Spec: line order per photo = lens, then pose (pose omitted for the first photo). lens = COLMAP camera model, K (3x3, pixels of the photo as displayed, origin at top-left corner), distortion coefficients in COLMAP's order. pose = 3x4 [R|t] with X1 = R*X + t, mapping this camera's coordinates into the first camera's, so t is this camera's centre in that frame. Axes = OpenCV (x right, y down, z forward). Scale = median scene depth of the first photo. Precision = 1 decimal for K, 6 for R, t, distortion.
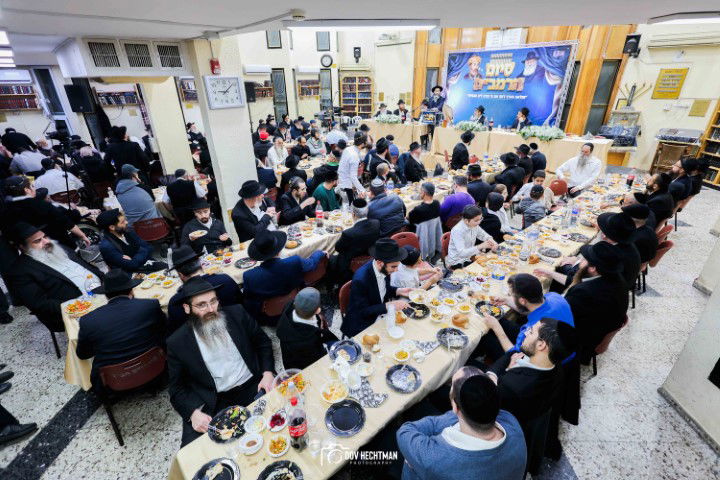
lens RADIAL K [[332.5, 0, 360.0], [0, 332.5, 240.0], [0, 0, 1]] dist [0.001555, 0.001408]
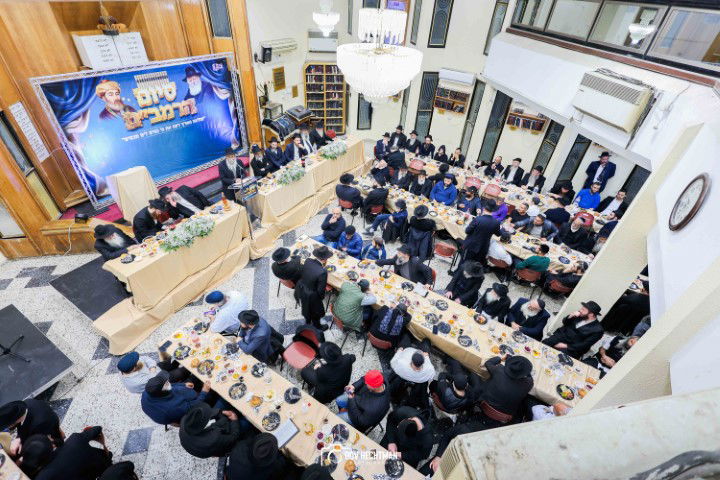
lens RADIAL K [[332.5, 0, 360.0], [0, 332.5, 240.0], [0, 0, 1]] dist [0.001555, 0.001408]
pose [[-0.235997, -0.607431, 0.758507, -0.425572], [0.378380, 0.661511, 0.647481, -0.610083], [-0.895061, 0.439808, 0.073725, 0.700036]]
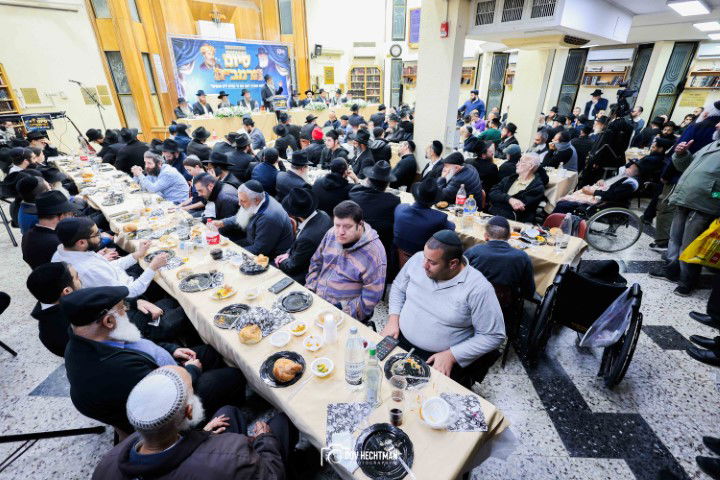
lens RADIAL K [[332.5, 0, 360.0], [0, 332.5, 240.0], [0, 0, 1]] dist [0.001555, 0.001408]
pose [[0.000301, -0.418253, 0.908331, -0.807286], [0.444694, 0.813632, 0.374501, -0.270909], [-0.895683, 0.403816, 0.186239, 0.686173]]
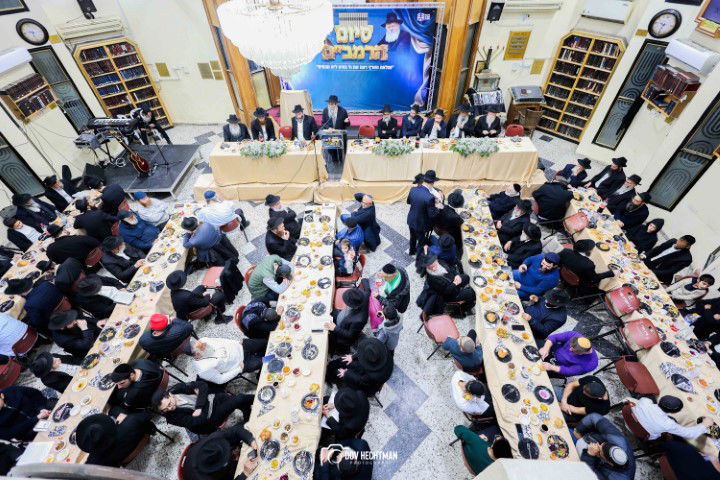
lens RADIAL K [[332.5, 0, 360.0], [0, 332.5, 240.0], [0, 0, 1]] dist [0.001555, 0.001408]
pose [[0.714178, -0.503160, 0.486601, -0.202647], [0.318953, 0.852743, 0.413639, -0.421498], [-0.623072, -0.140209, 0.769495, 0.318325]]
